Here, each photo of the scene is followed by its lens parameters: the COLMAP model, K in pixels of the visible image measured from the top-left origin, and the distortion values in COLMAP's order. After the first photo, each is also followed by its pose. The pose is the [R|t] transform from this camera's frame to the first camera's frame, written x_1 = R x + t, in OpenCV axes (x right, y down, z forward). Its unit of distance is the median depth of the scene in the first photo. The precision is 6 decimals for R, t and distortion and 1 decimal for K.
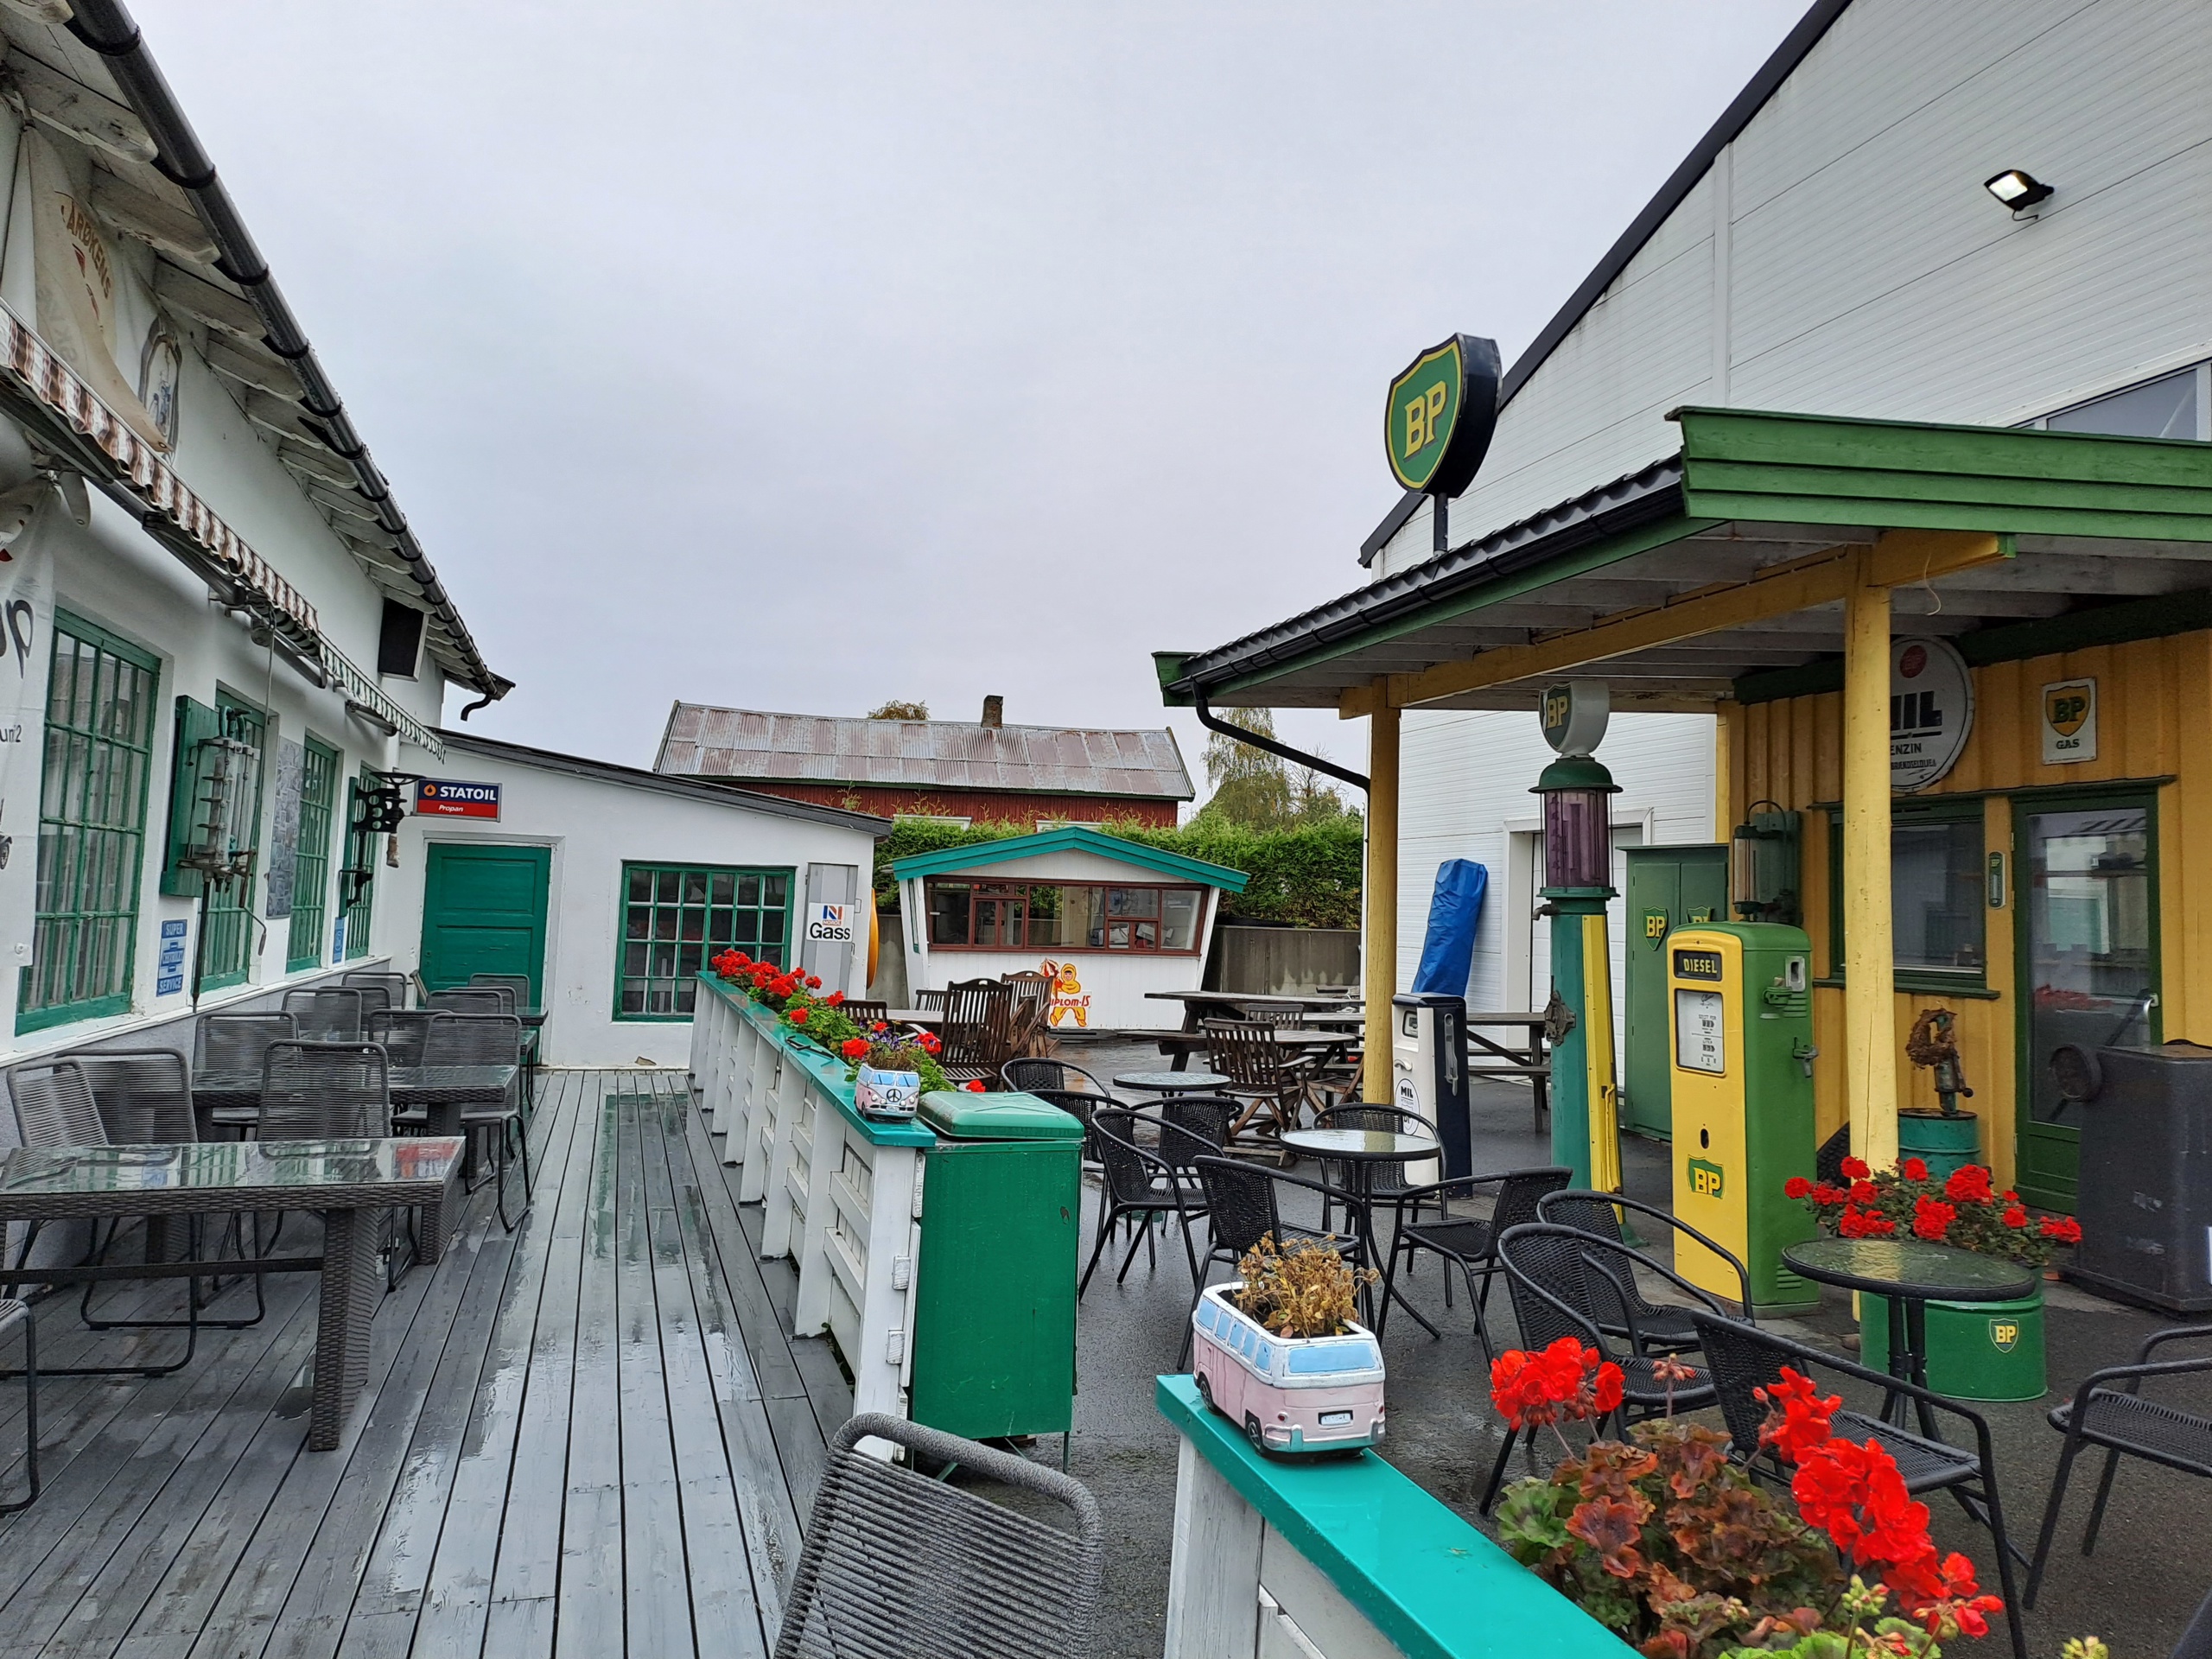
lens RADIAL K [[1632.1, 0, 1097.4], [0, 1632.1, 777.9], [0, 0, 1]] dist [0.101168, -0.094431]
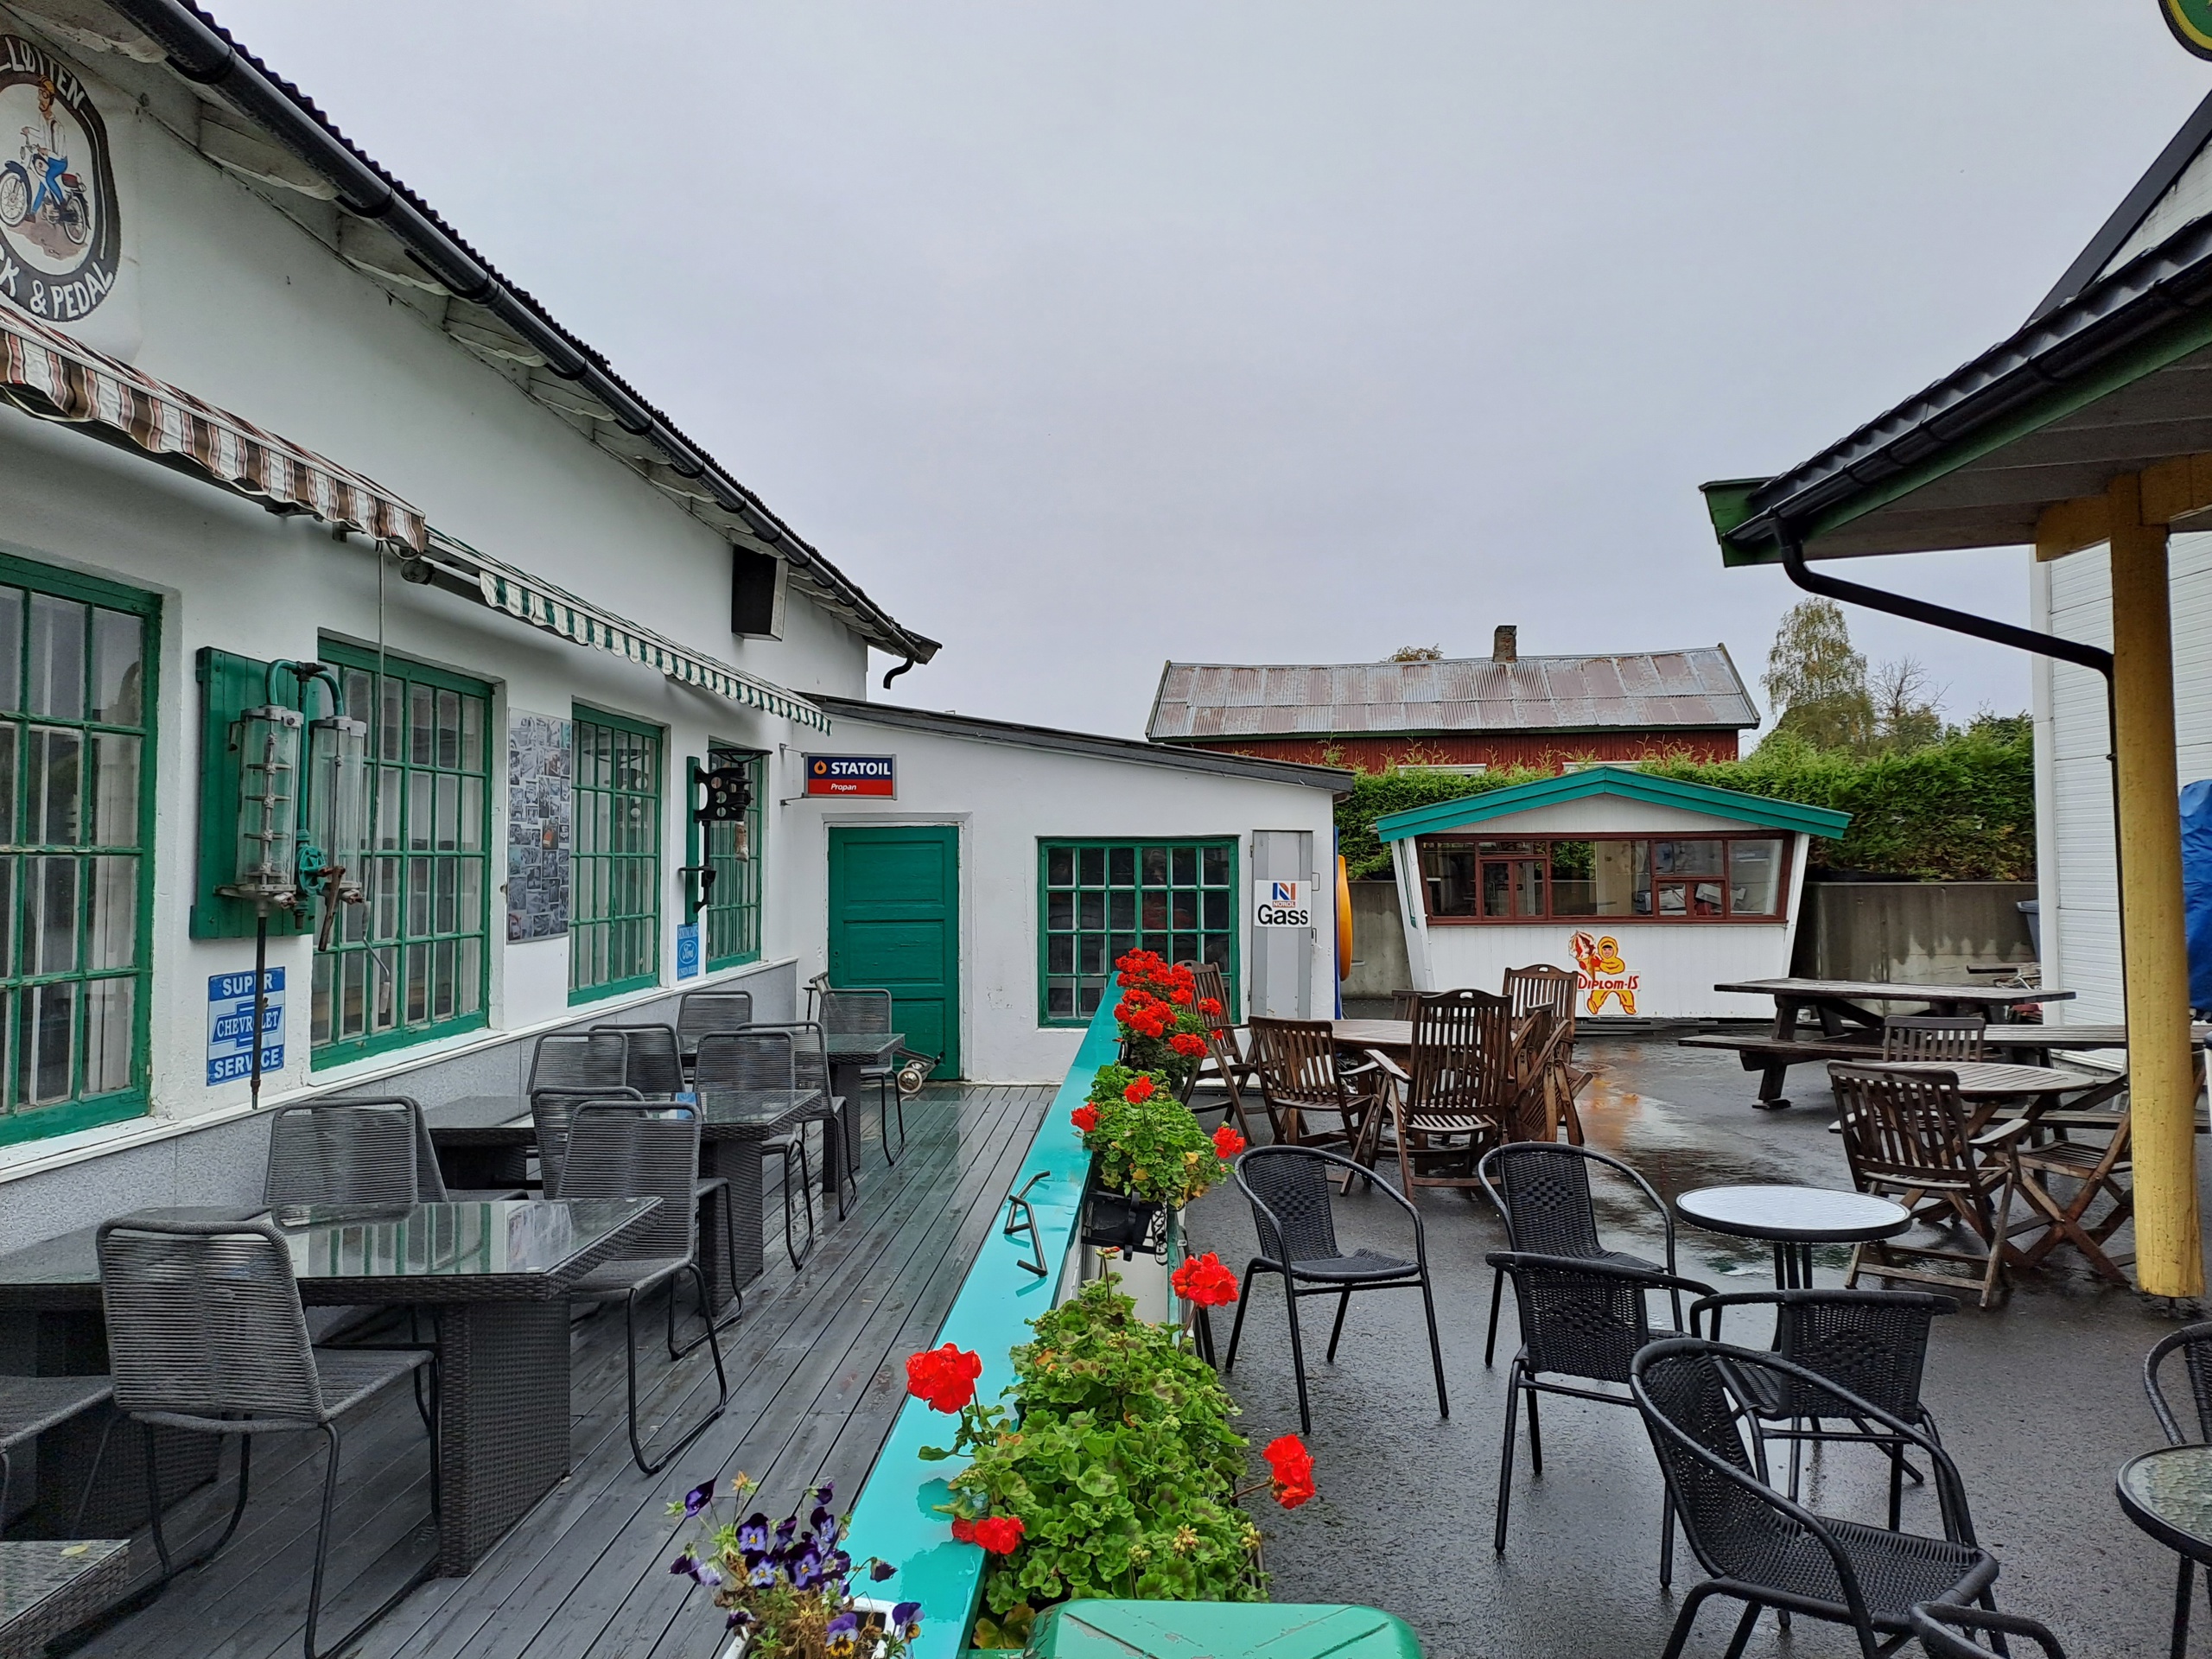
lens RADIAL K [[1632.1, 0, 1097.4], [0, 1632.1, 777.9], [0, 0, 1]] dist [0.101168, -0.094431]
pose [[0.947906, -0.057215, -0.313368, 0.003310], [0.065833, 0.997686, 0.016980, 0.005538], [0.311672, -0.036726, 0.949480, 0.158097]]
